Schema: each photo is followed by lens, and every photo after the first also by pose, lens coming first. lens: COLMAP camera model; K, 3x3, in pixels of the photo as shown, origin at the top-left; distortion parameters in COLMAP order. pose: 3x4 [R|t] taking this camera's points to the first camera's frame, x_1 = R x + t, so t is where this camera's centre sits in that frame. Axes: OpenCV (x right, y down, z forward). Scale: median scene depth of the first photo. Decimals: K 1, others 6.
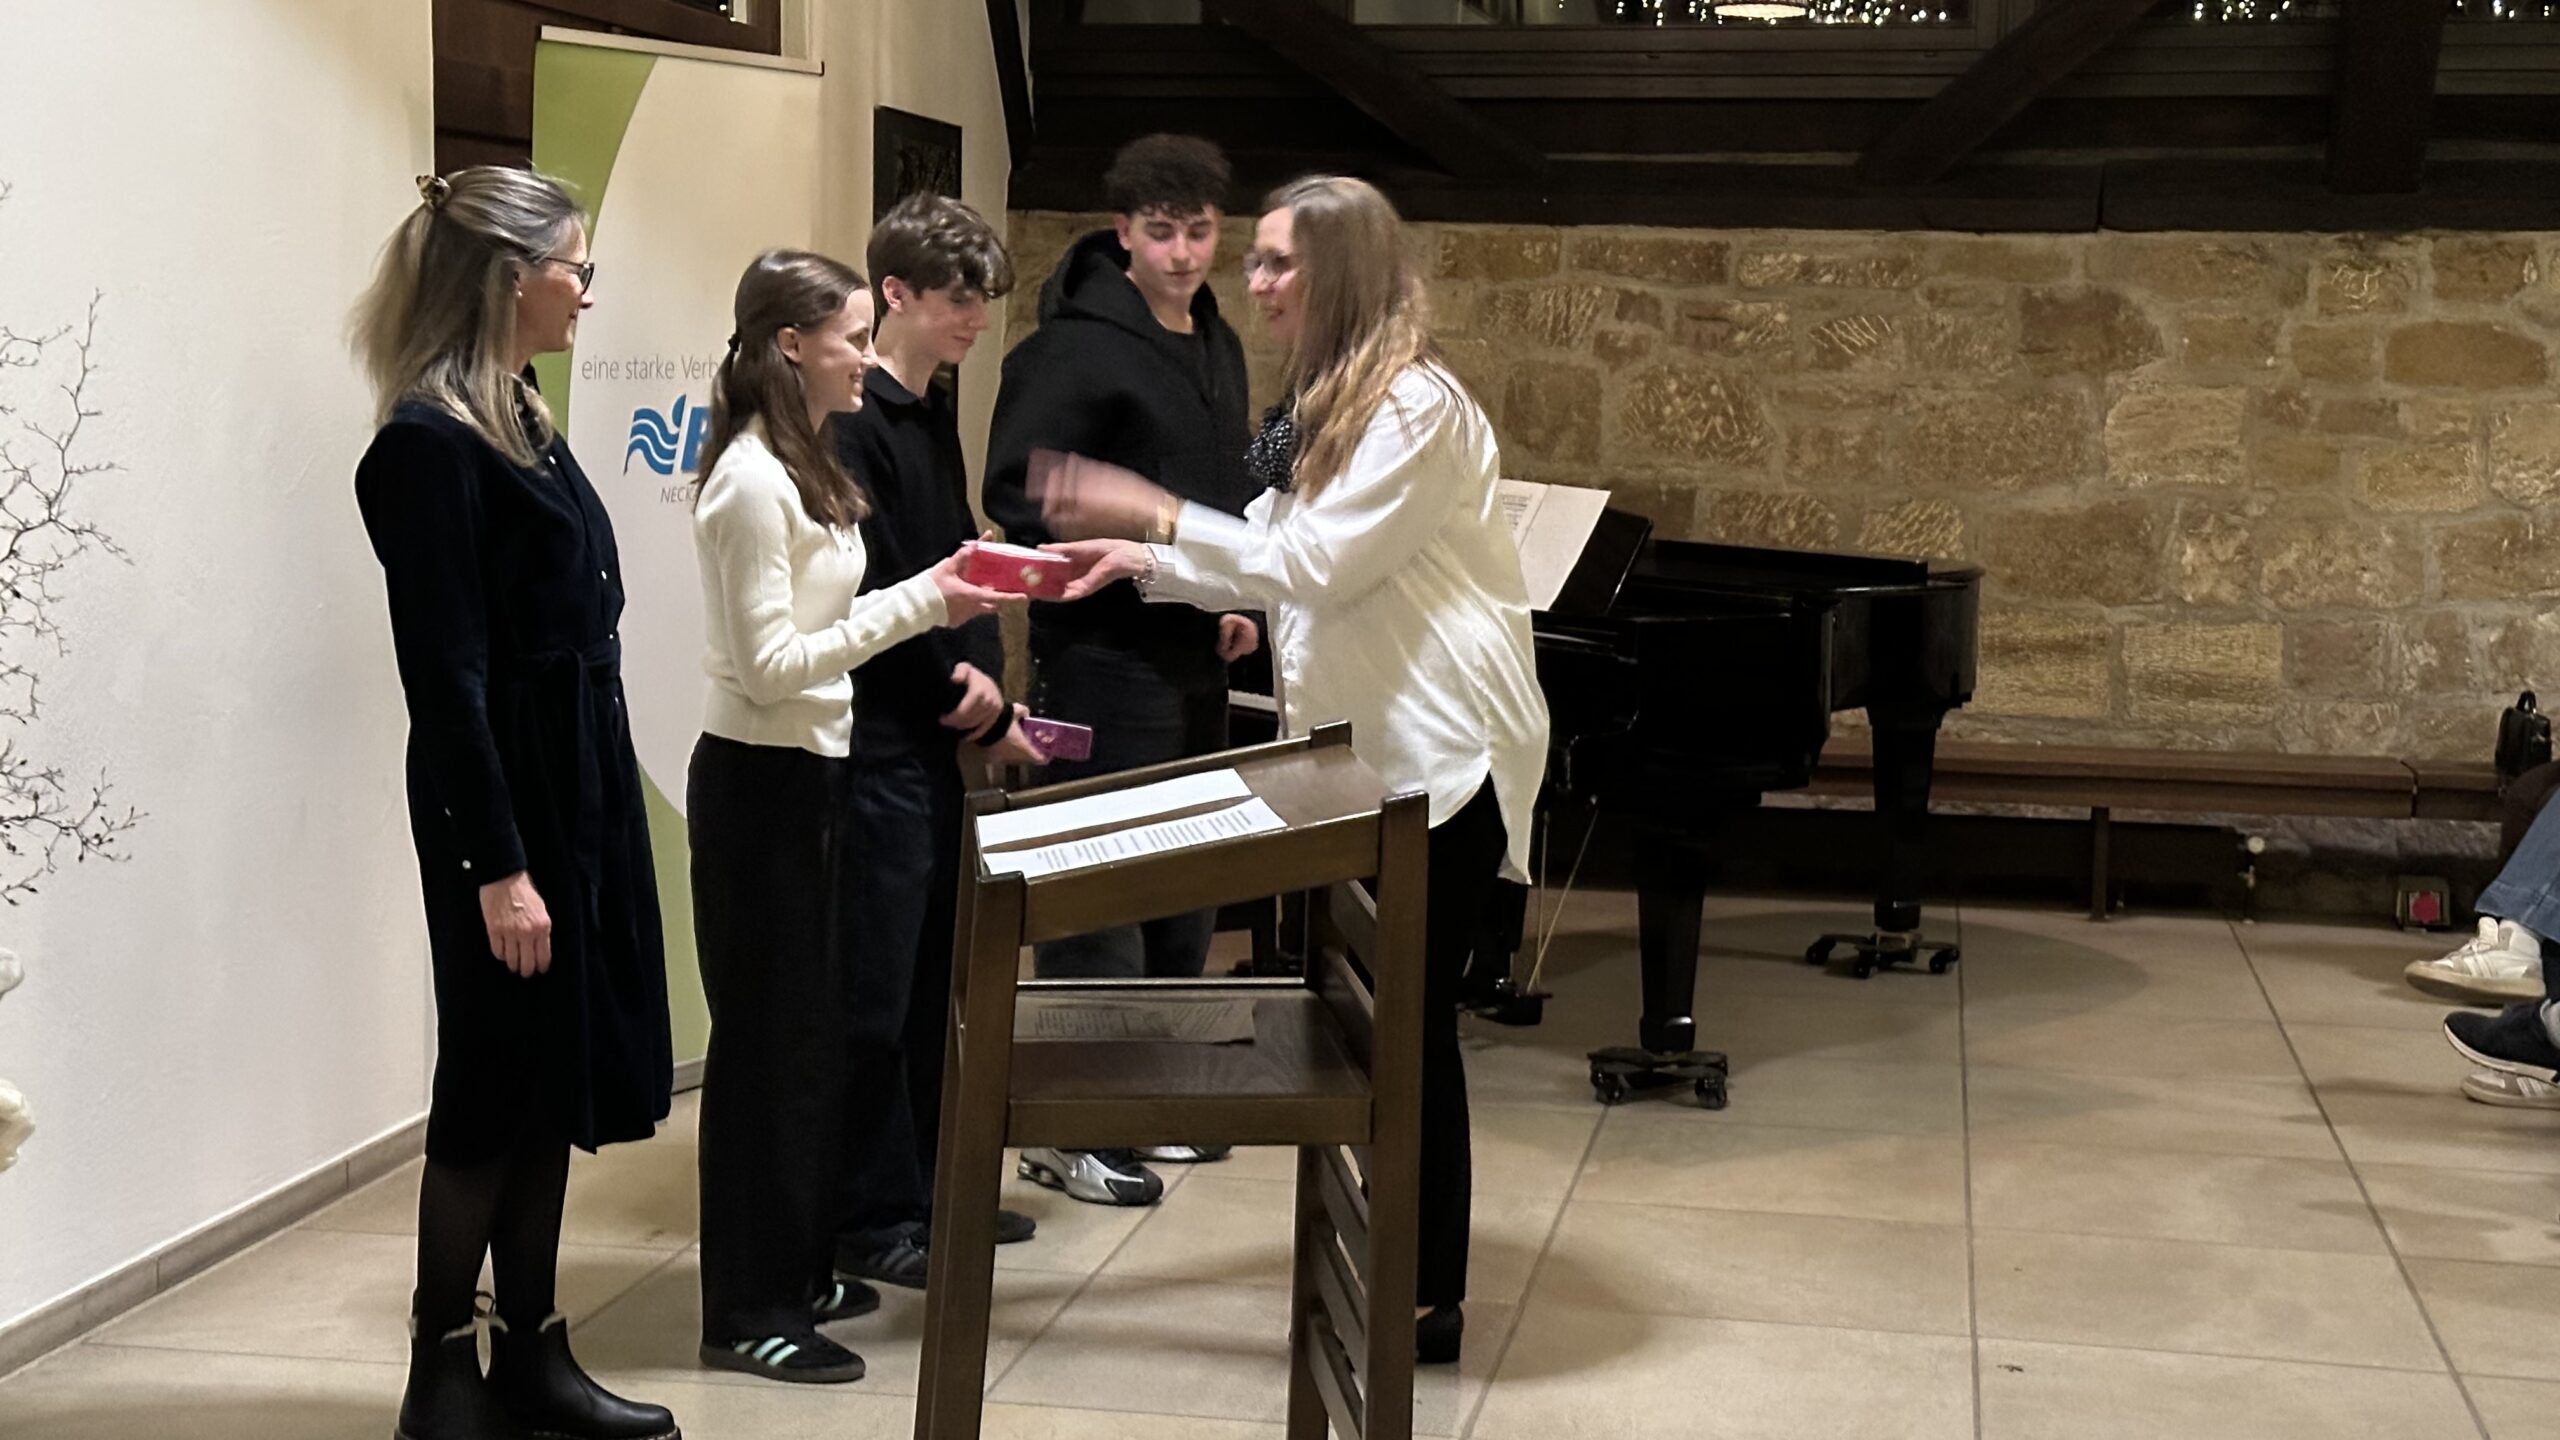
lens RADIAL K [[3530.5, 0, 1324.9], [0, 3530.5, 717.5], [0, 0, 1]] dist [0.140337, 0.000000]
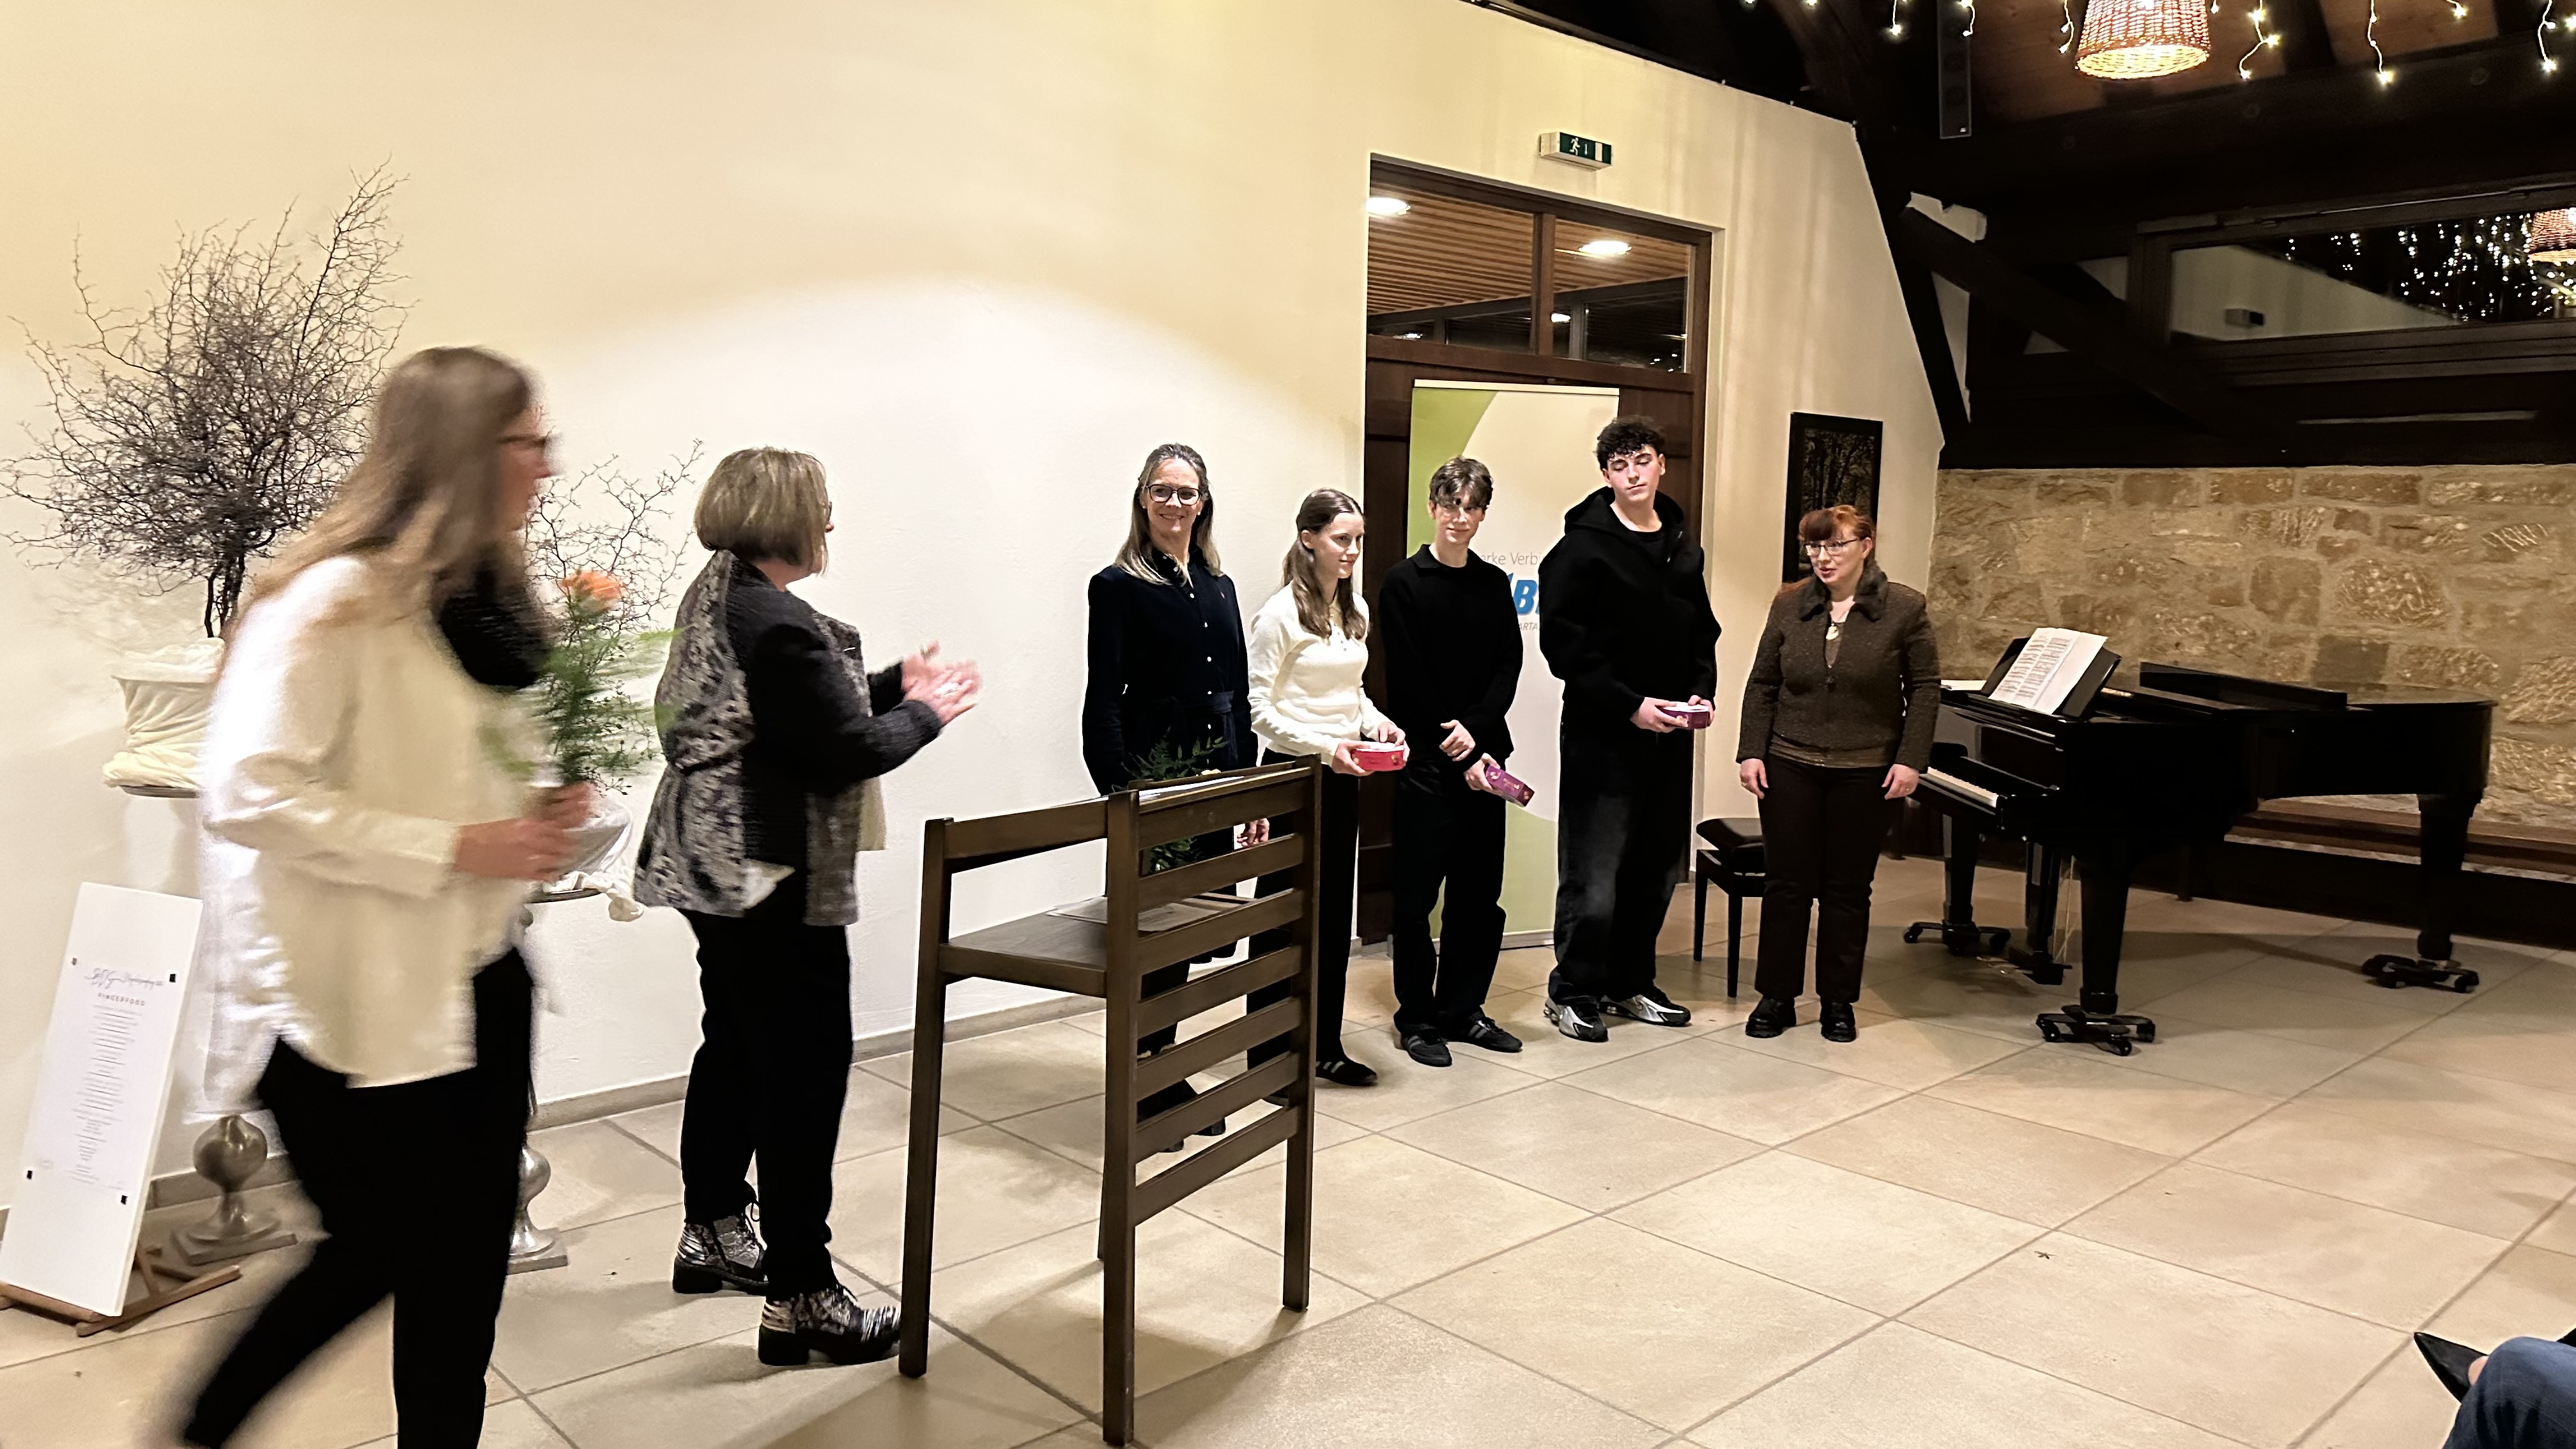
lens RADIAL K [[1791.3, 0, 1270.3], [0, 1791.3, 704.1], [0, 0, 1]] dist [0.059604, -0.079207]
pose [[0.783466, 0.049404, -0.619467, 0.208071], [-0.065967, 0.997814, -0.003852, -0.006208], [0.617923, 0.043883, 0.785013, 0.127365]]
